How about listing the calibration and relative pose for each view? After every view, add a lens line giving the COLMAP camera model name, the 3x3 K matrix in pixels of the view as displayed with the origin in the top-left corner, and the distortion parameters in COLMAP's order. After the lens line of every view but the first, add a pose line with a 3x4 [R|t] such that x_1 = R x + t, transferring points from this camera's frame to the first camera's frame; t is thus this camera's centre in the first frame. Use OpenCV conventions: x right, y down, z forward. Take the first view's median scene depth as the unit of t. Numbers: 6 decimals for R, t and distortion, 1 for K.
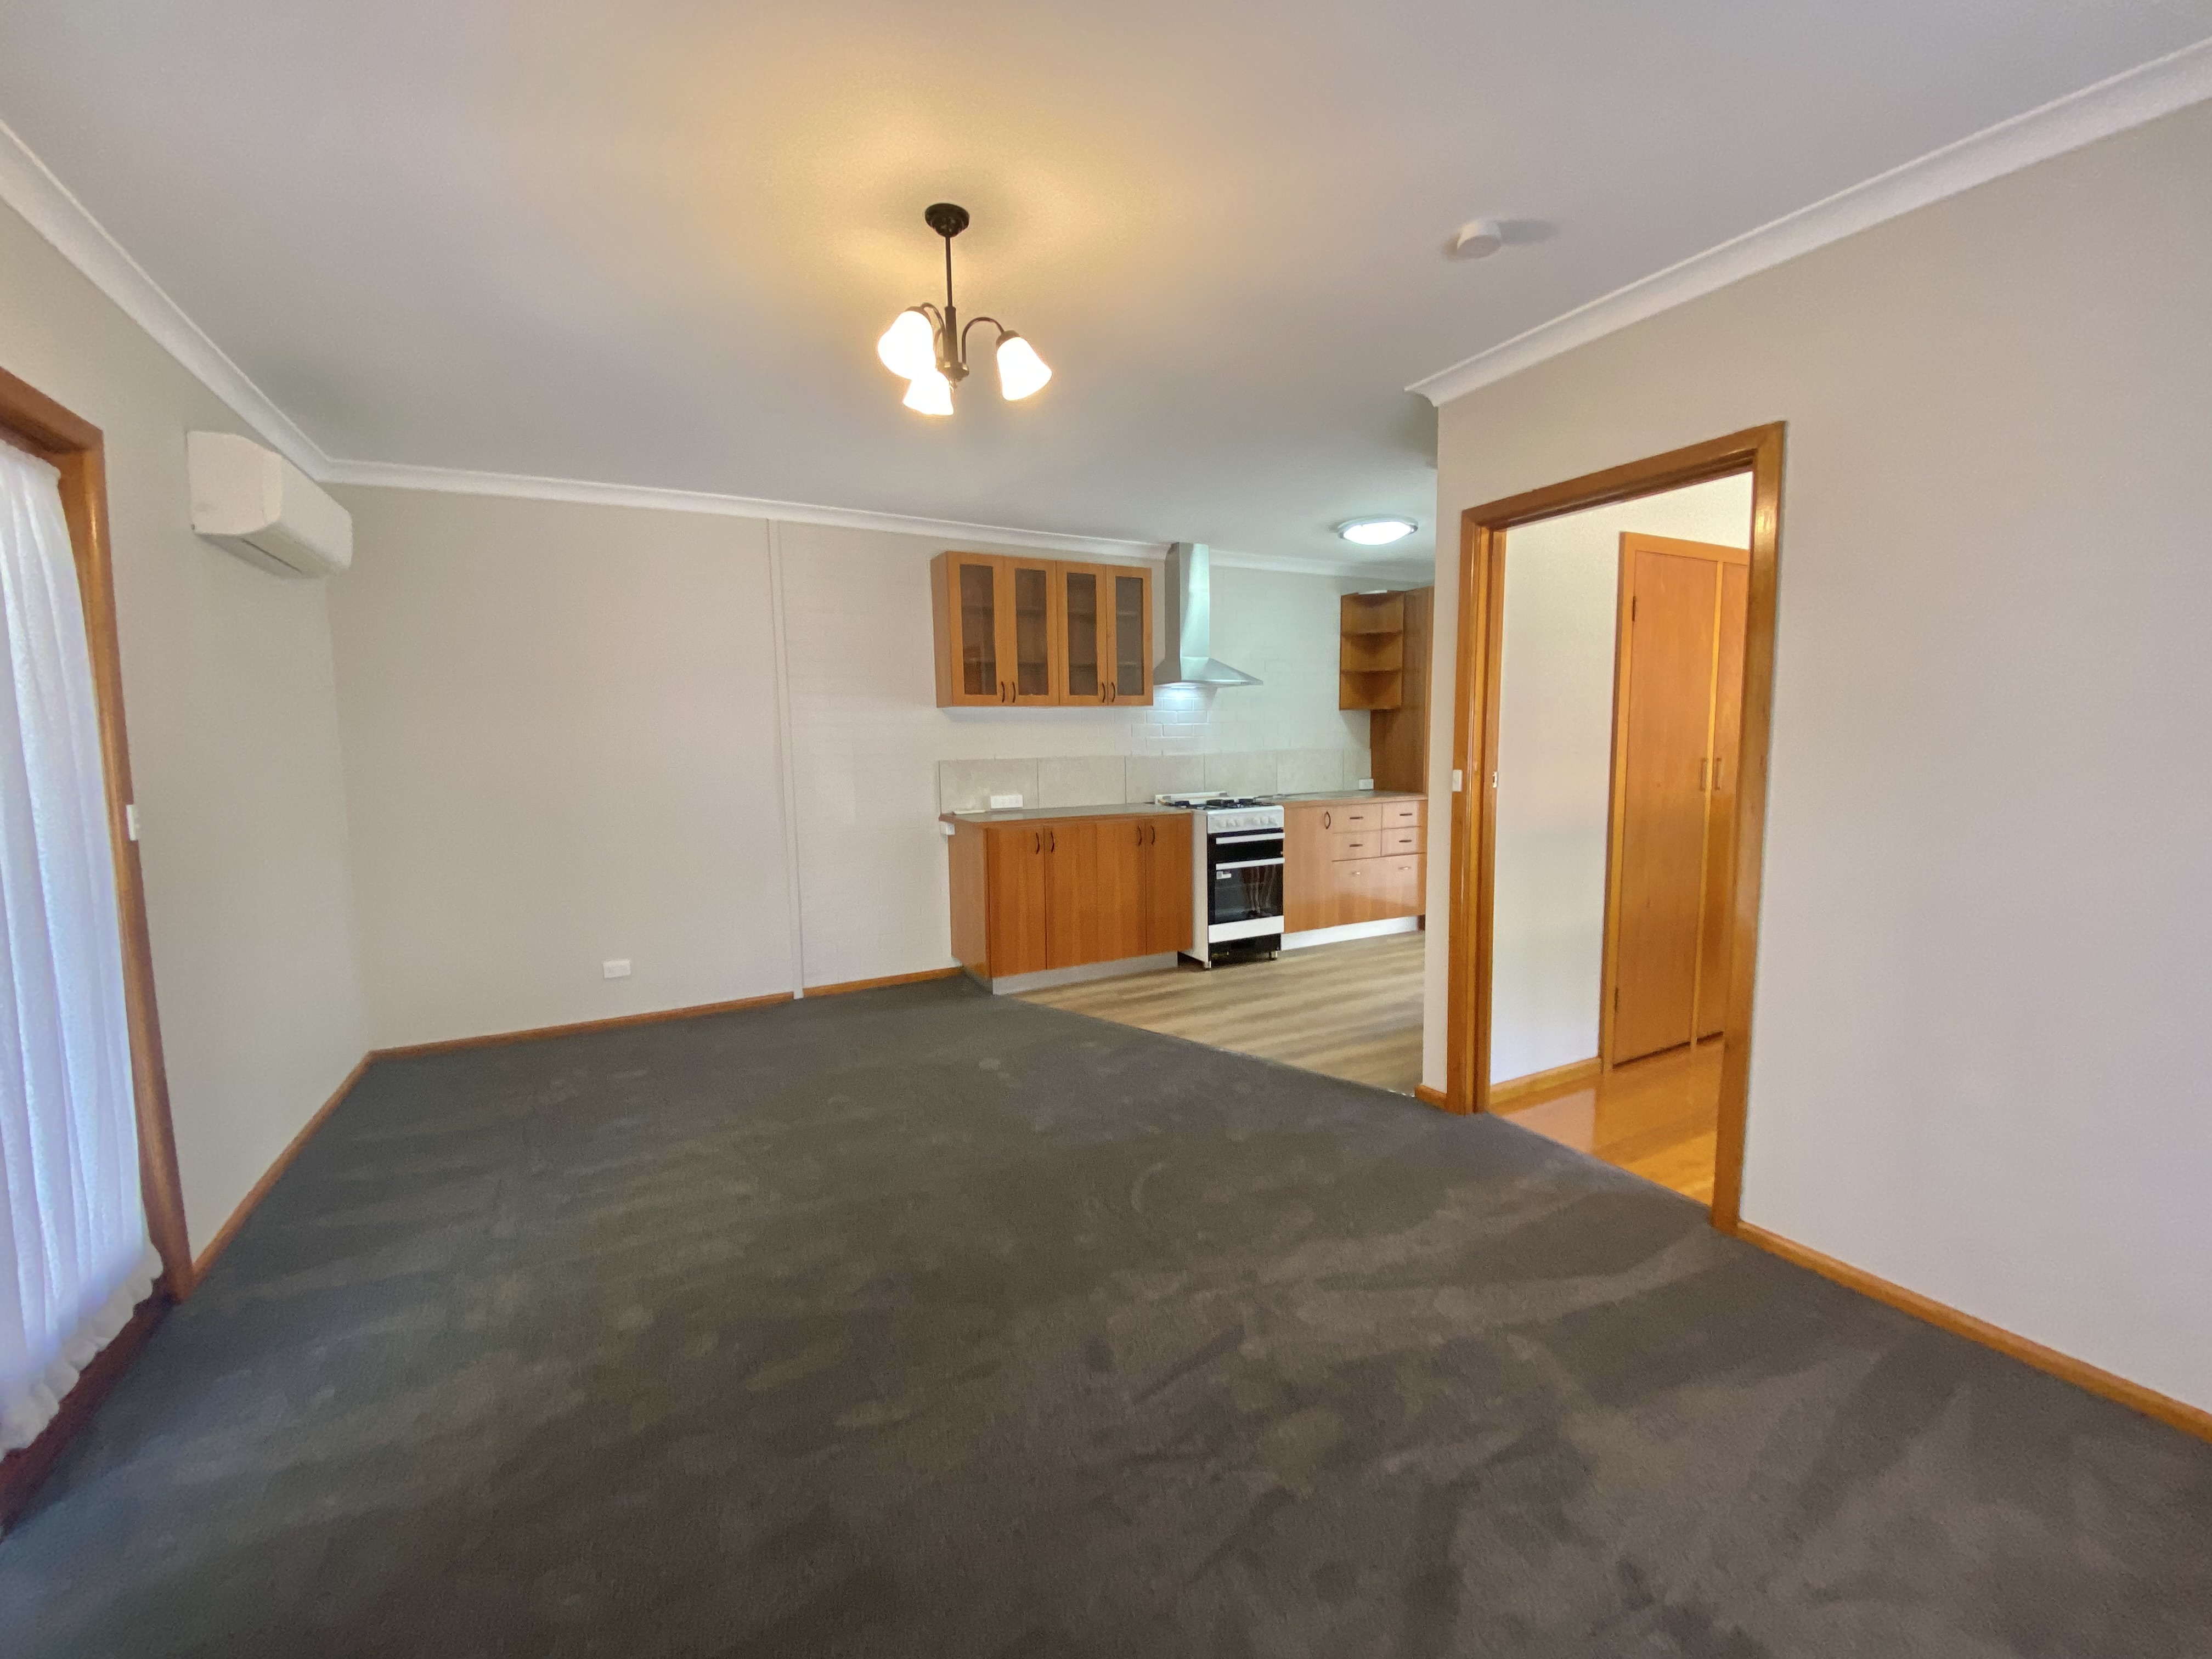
lens RADIAL K [[892.1, 0, 1086.1], [0, 892.1, 838.2], [0, 0, 1]] dist [0.001141, -0.000125]
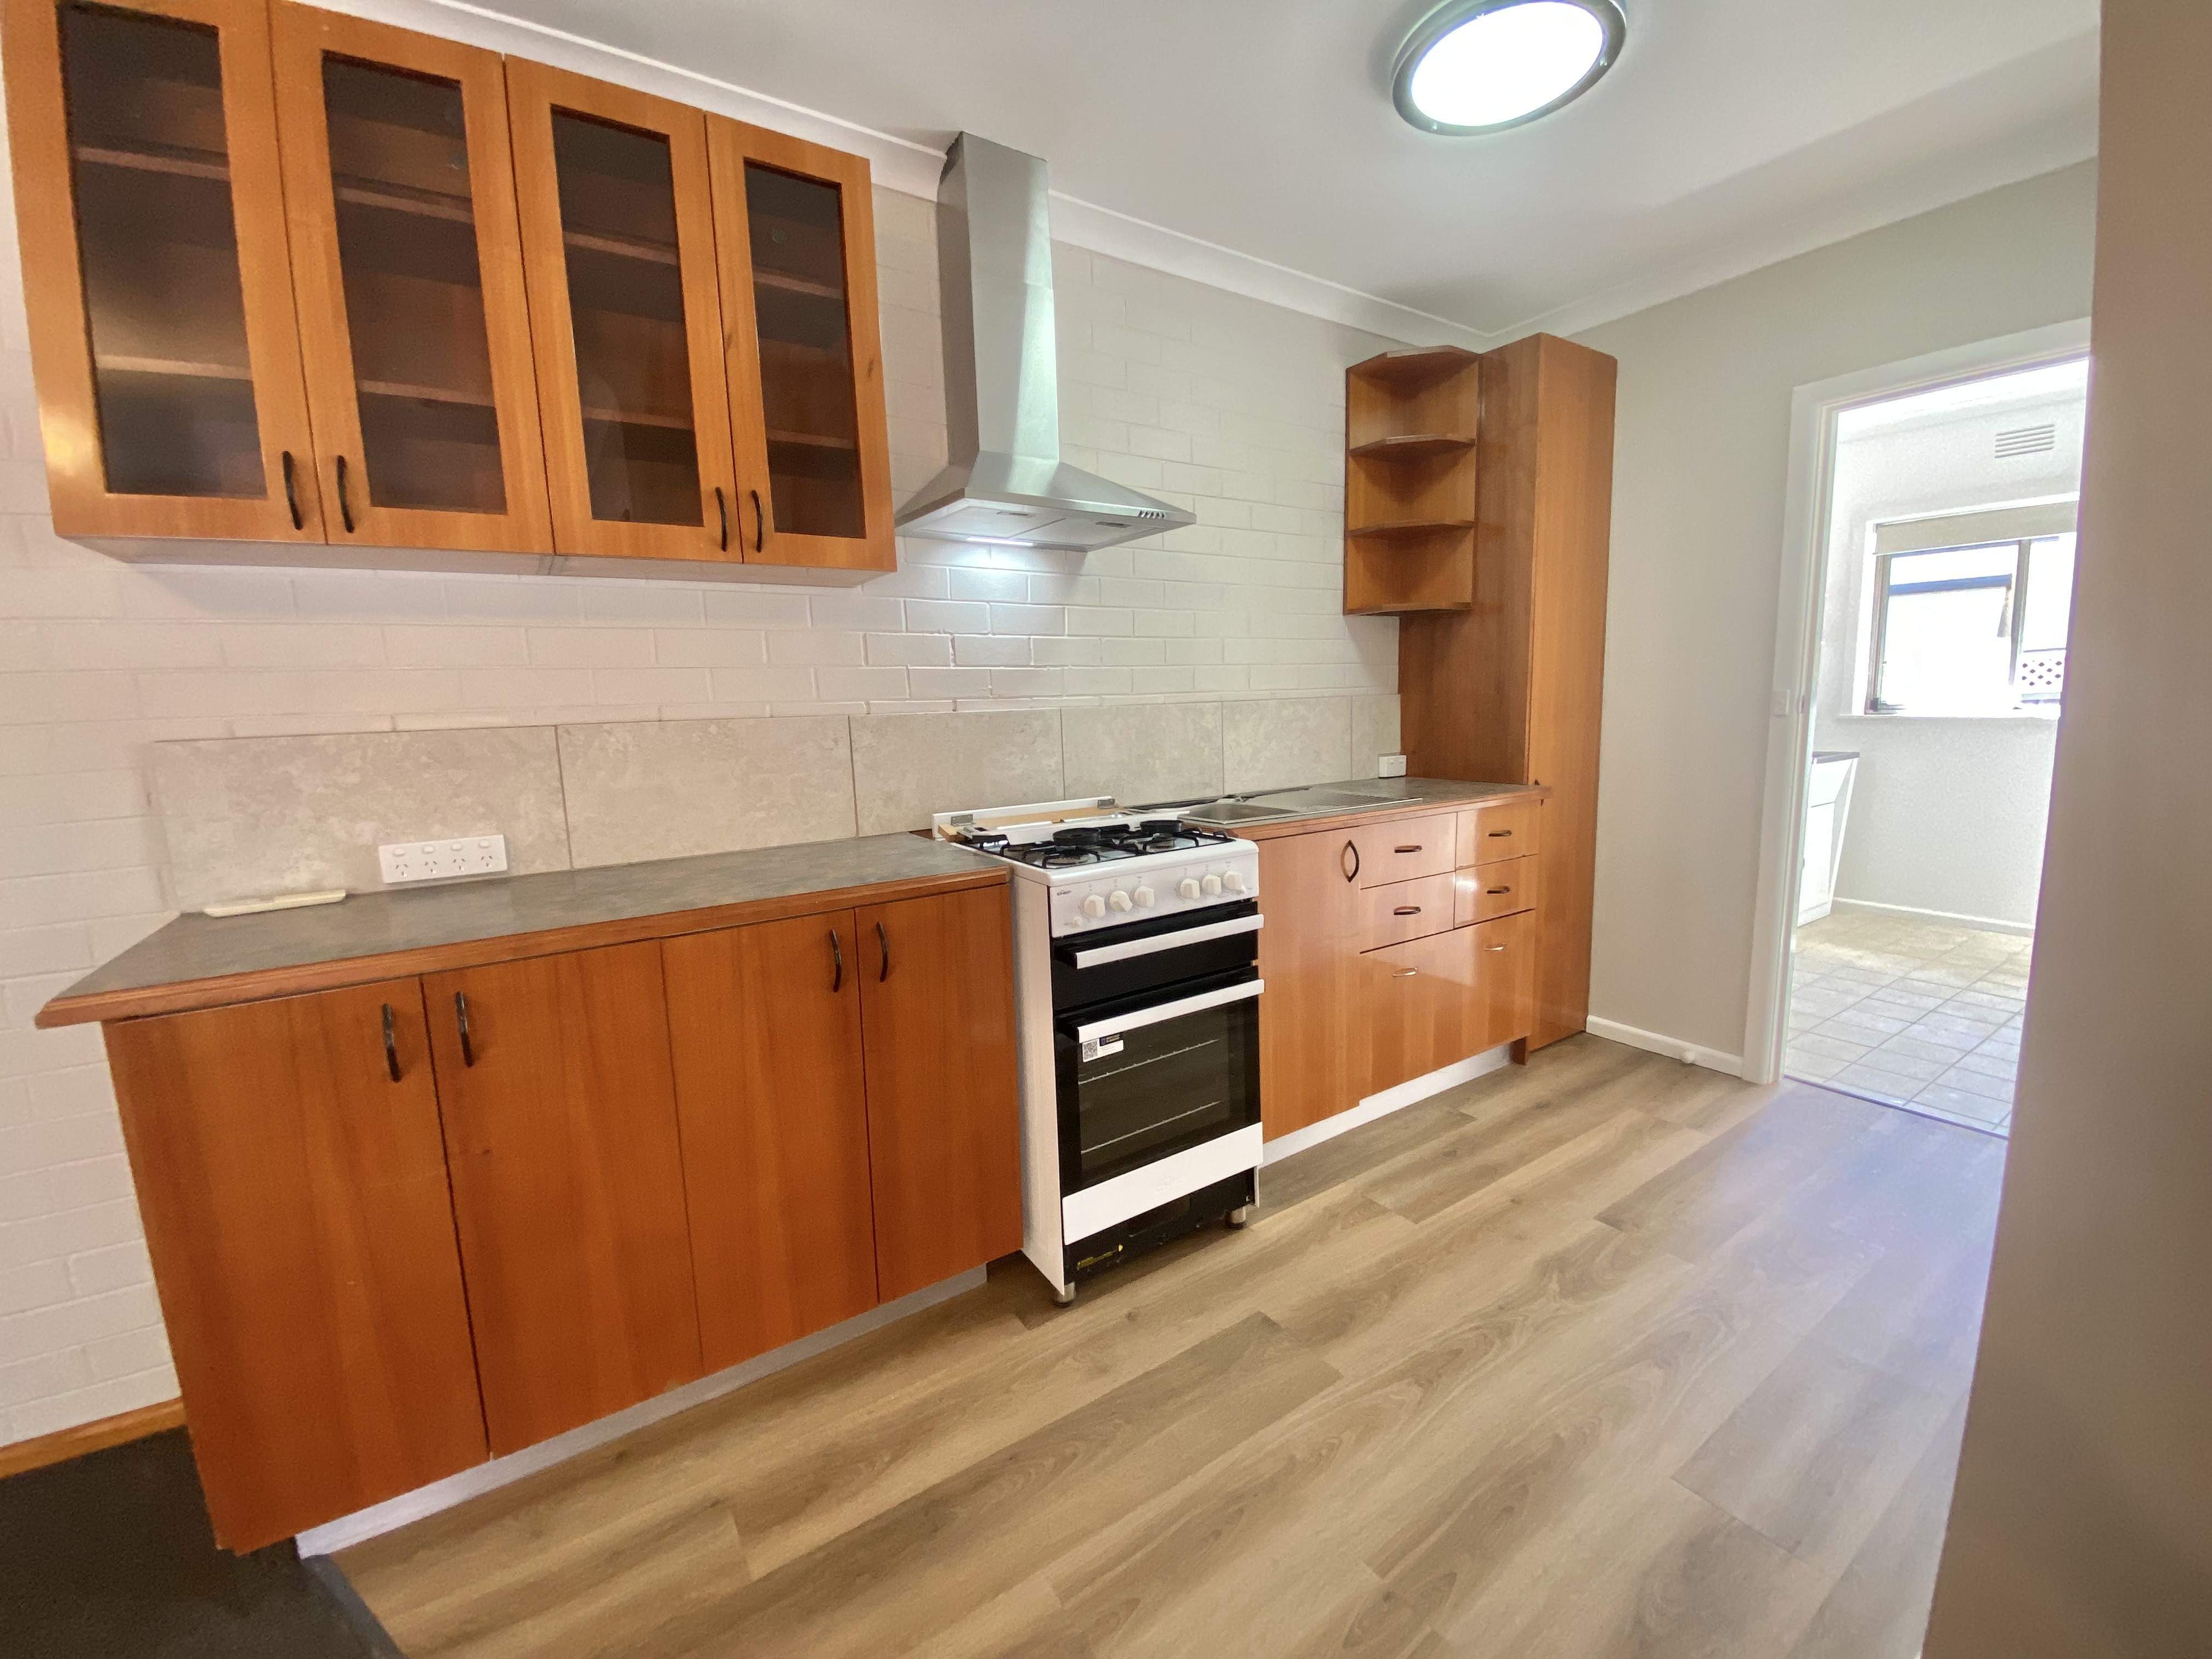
lens RADIAL K [[892.1, 0, 1120.6], [0, 892.1, 827.5], [0, 0, 1]] dist [0.001141, -0.000125]
pose [[0.990946, -0.031869, 0.130423, 0.115349], [0.028065, 0.999128, 0.030904, -0.055132], [-0.131295, -0.026964, 0.990977, 0.636500]]
